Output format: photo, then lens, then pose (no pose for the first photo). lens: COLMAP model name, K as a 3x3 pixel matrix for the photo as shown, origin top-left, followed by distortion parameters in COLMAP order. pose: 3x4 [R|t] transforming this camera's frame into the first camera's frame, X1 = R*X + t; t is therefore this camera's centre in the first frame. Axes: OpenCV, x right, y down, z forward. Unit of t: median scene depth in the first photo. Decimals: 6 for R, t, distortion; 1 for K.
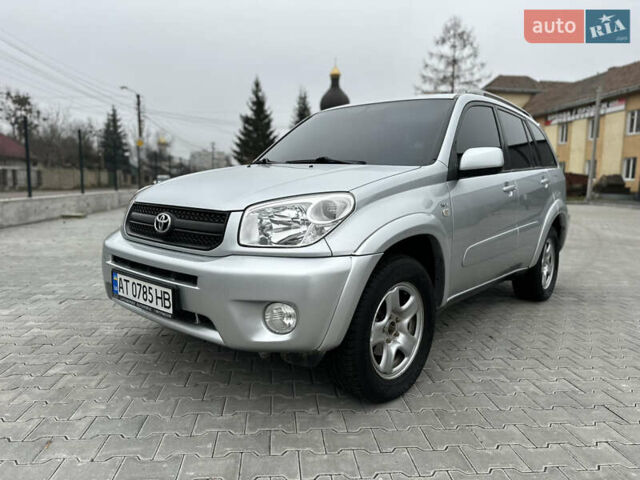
lens RADIAL K [[471.6, 0, 318.7], [0, 471.6, 241.2], [0, 0, 1]] dist [0.004674, -0.000379]
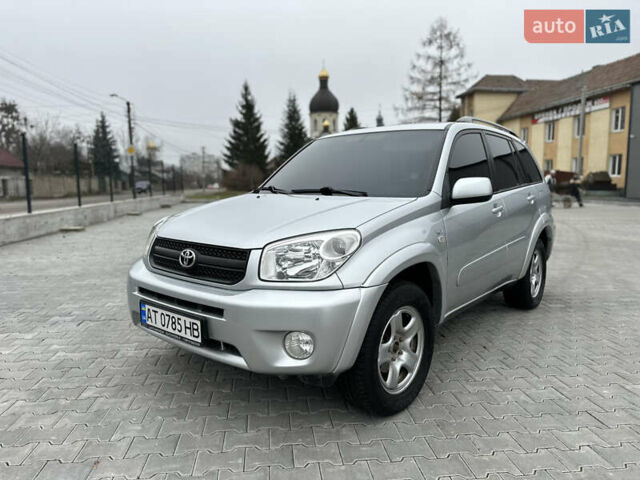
lens RADIAL K [[470.3, 0, 320.0], [0, 470.3, 240.0], [0, 0, 1]] dist [0.005657, -0.000084]
pose [[0.999546, -0.023890, 0.018384, -0.035426], [0.023999, 0.999696, -0.005699, -0.062092], [-0.018242, 0.006138, 0.999815, -0.098713]]
